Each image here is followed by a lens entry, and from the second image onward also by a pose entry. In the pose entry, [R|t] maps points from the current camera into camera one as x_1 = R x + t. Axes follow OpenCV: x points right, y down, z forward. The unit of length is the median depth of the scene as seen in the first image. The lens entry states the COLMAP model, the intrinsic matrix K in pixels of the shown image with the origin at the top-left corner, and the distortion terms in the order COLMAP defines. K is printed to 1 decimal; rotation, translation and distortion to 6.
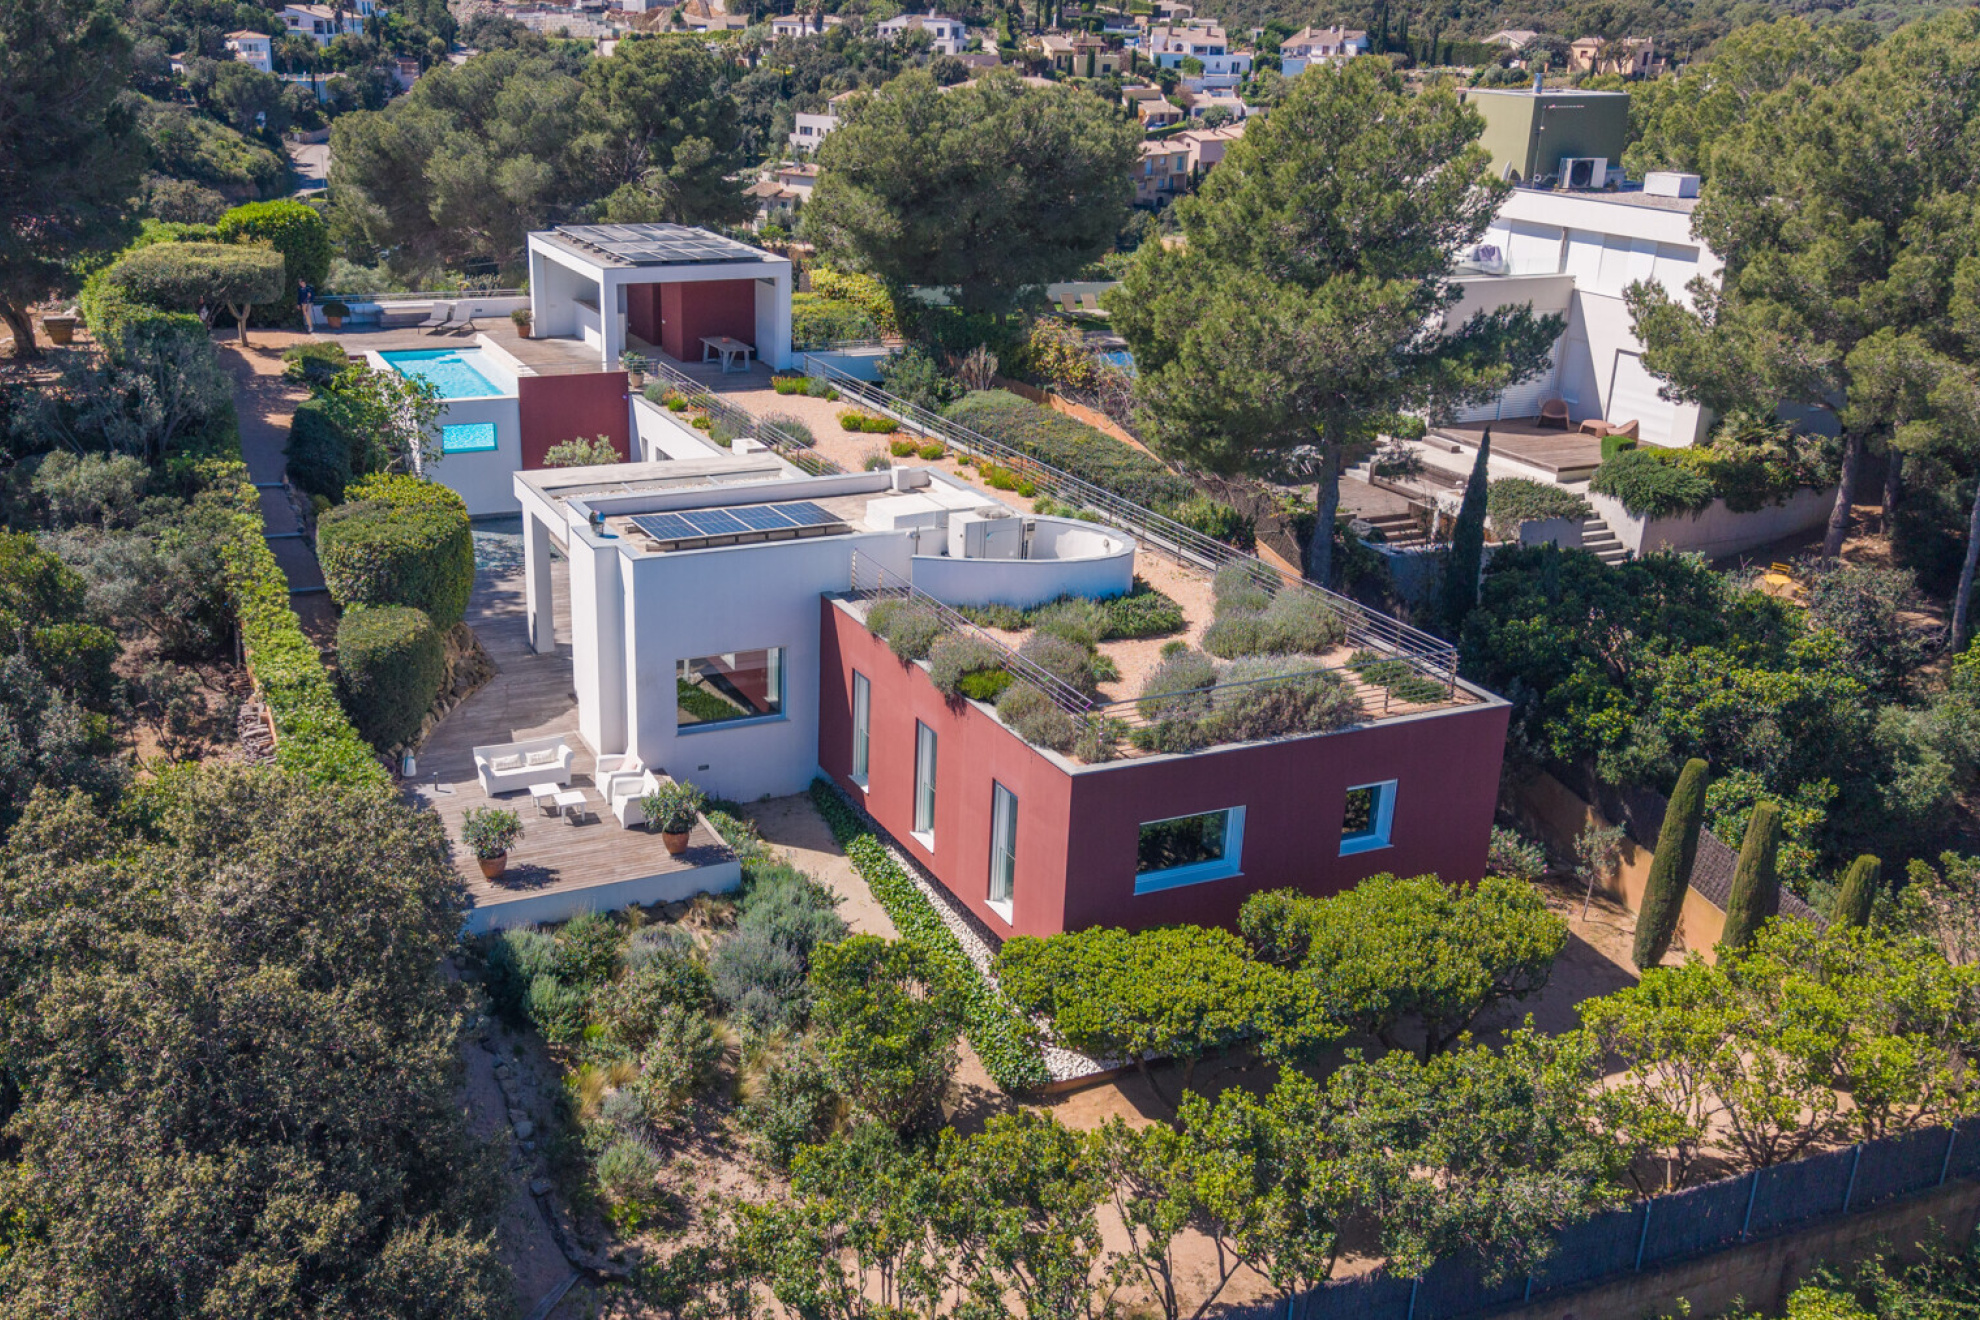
lens RADIAL K [[1709.4, 0, 990.0], [0, 1709.4, 660.0], [0, 0, 1]] dist [0.012520, 0.011629]
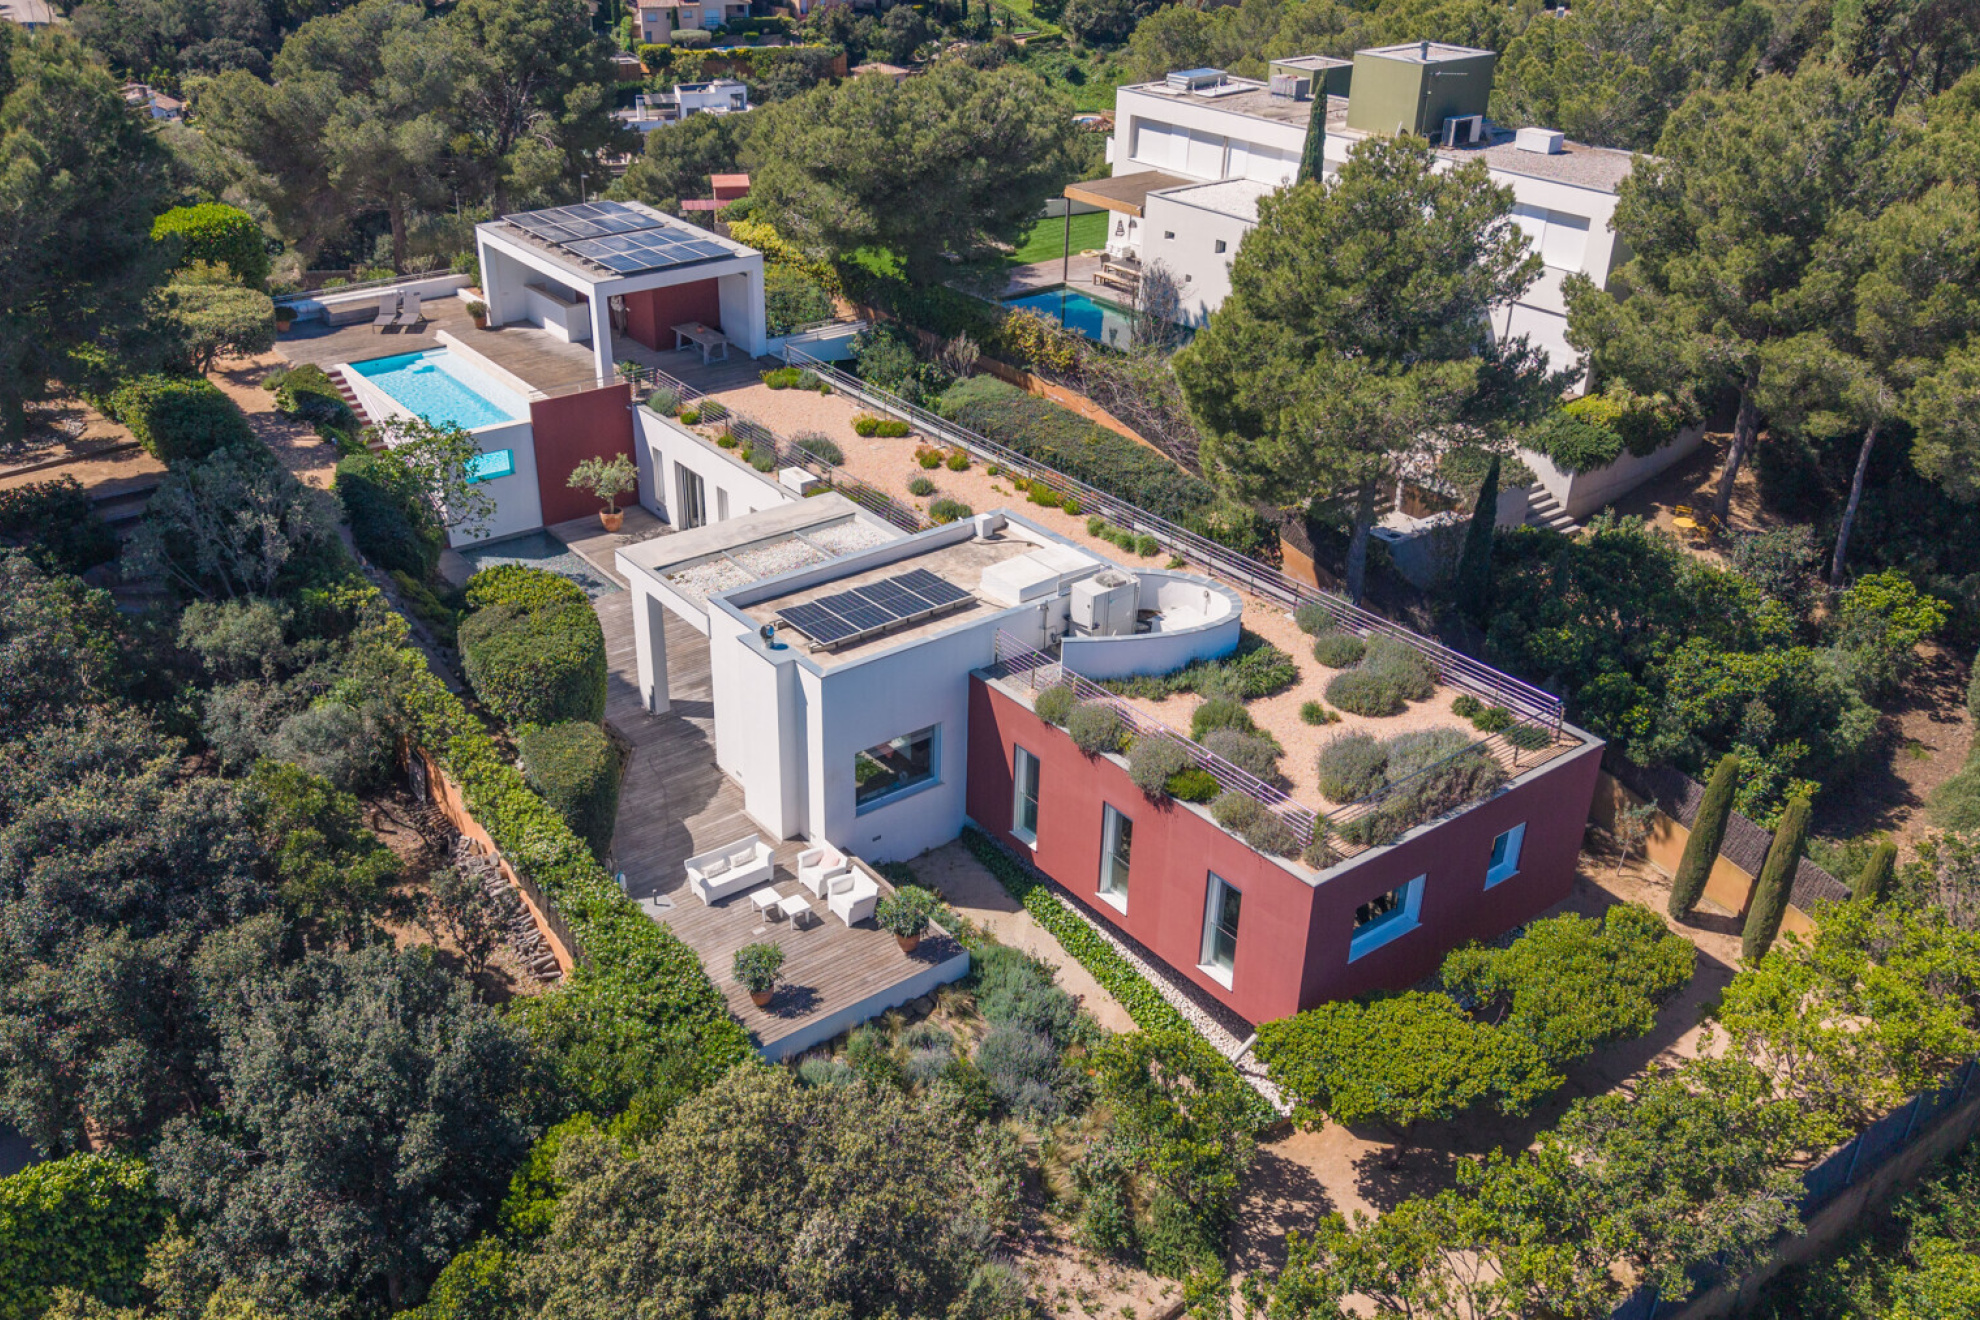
lens RADIAL K [[1569.4, 0, 996.6], [0, 1569.4, 617.4], [0, 0, 1]] dist [0.010628, -0.003229]
pose [[0.980388, -0.098728, 0.170565, -0.241655], [0.075326, 0.987478, 0.138612, -0.204413], [-0.182114, -0.123045, 0.975548, 0.020412]]
